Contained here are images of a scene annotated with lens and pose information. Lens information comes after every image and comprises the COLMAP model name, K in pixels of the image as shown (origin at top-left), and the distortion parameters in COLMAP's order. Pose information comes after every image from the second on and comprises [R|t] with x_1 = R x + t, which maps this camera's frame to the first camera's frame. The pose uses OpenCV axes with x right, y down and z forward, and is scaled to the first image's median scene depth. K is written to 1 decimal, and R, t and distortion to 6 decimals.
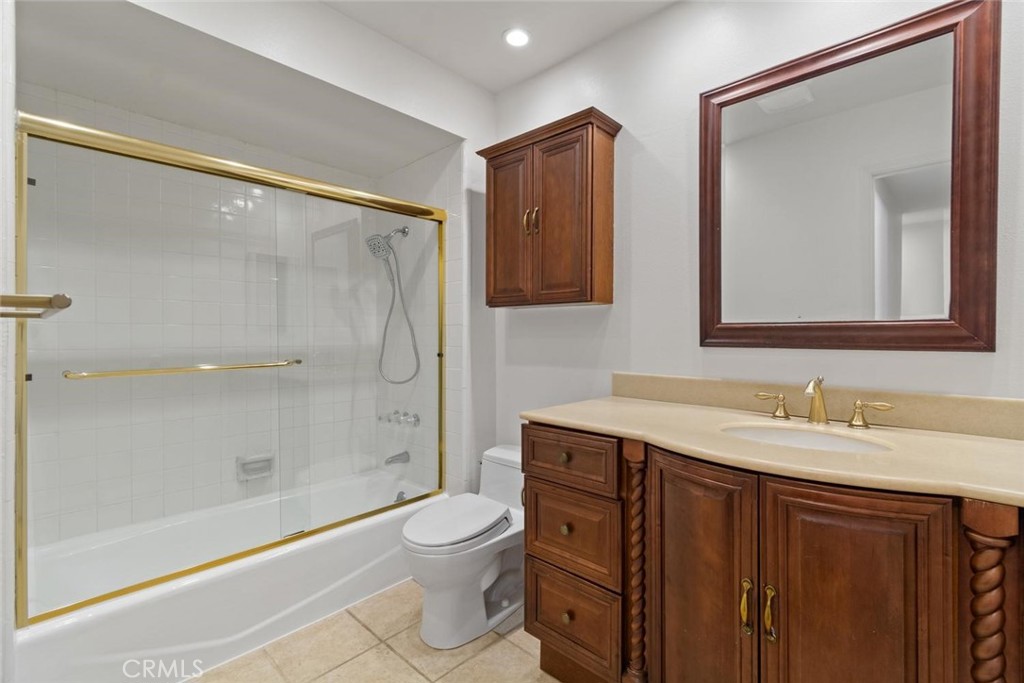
lens RADIAL K [[462.5, 0, 513.8], [0, 462.5, 331.9], [0, 0, 1]] dist [0.010836, 0.000506]
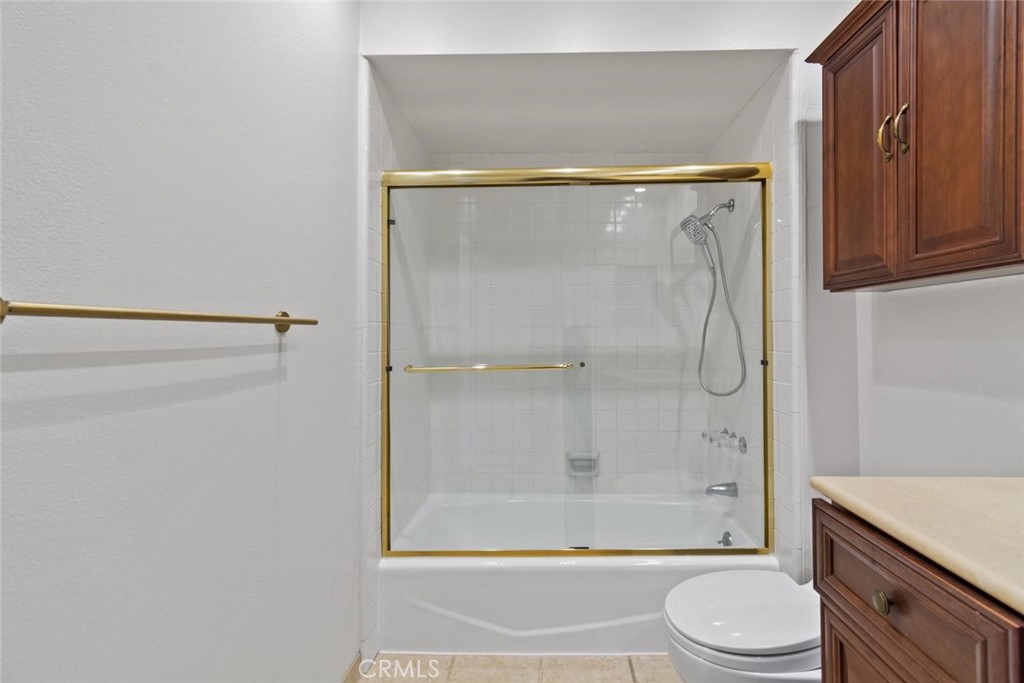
lens RADIAL K [[462.5, 0, 513.8], [0, 462.5, 331.9], [0, 0, 1]] dist [0.010836, 0.000506]
pose [[0.686984, -0.012247, -0.726569, 0.115246], [0.012830, 0.999907, -0.004724, -0.000256], [0.726559, -0.006076, 0.687077, 0.240188]]
